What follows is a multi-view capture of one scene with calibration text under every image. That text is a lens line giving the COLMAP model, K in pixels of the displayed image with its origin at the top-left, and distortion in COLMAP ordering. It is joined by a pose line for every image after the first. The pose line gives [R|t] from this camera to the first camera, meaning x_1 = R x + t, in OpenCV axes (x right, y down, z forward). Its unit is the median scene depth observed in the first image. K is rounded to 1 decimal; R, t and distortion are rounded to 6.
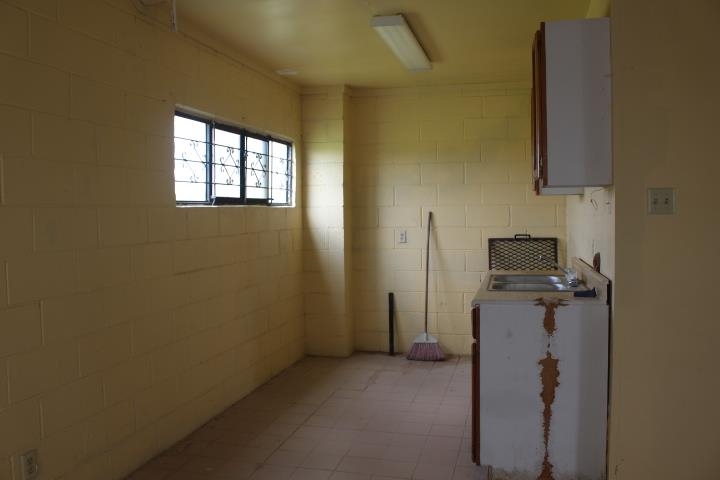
lens RADIAL K [[585.0, 0, 360.5], [0, 585.0, 231.3], [0, 0, 1]] dist [-0.090277, 0.010877]
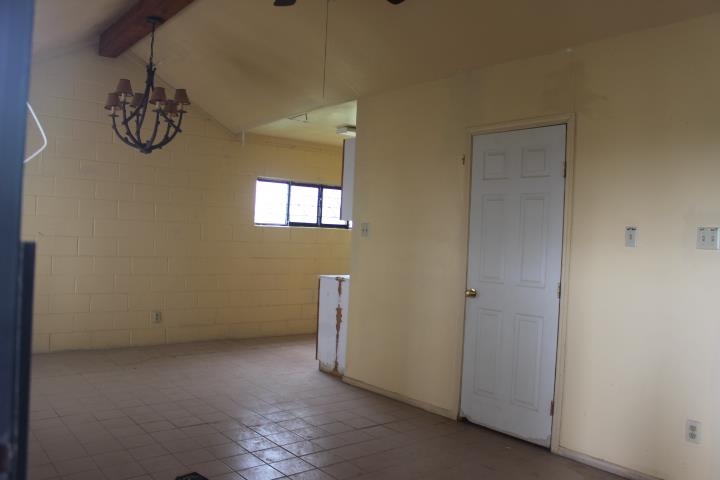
lens RADIAL K [[585.0, 0, 360.5], [0, 585.0, 231.3], [0, 0, 1]] dist [-0.090277, 0.010877]
pose [[0.794873, 0.039413, -0.605494, 1.227365], [-0.065986, 0.997585, -0.021690, -0.001742], [0.603177, 0.057195, 0.795554, -0.434673]]
